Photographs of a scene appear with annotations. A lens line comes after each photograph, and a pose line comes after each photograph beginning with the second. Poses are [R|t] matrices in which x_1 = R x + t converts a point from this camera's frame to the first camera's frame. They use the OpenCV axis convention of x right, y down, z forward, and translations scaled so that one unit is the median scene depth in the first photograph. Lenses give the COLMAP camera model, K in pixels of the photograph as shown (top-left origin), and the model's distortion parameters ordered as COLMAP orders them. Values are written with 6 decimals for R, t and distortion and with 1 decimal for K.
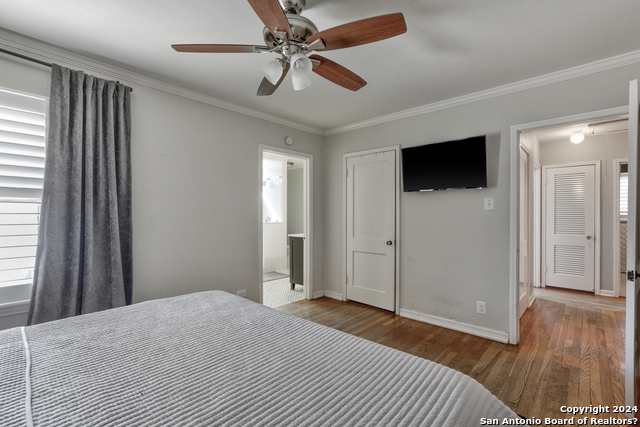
lens RADIAL K [[292.0, 0, 320.0], [0, 292.0, 213.5], [0, 0, 1]] dist [-0.012078, 0.000140]
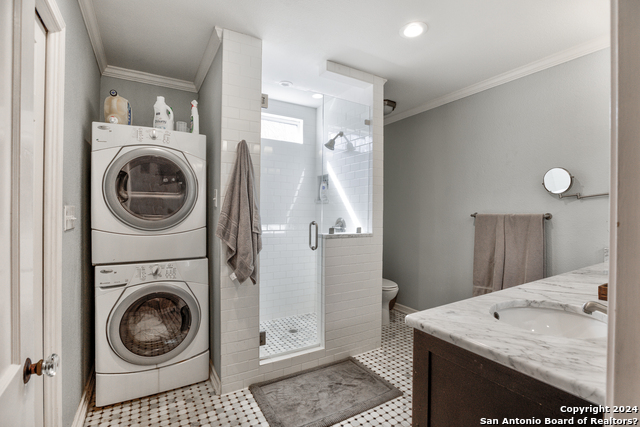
lens RADIAL K [[292.0, 0, 320.0], [0, 292.0, 213.5], [0, 0, 1]] dist [-0.012078, 0.000140]
pose [[0.950999, 0.005166, -0.309152, -0.201793], [-0.005223, 0.999986, 0.000642, 0.003281], [0.309151, 0.001004, 0.951012, 1.665997]]
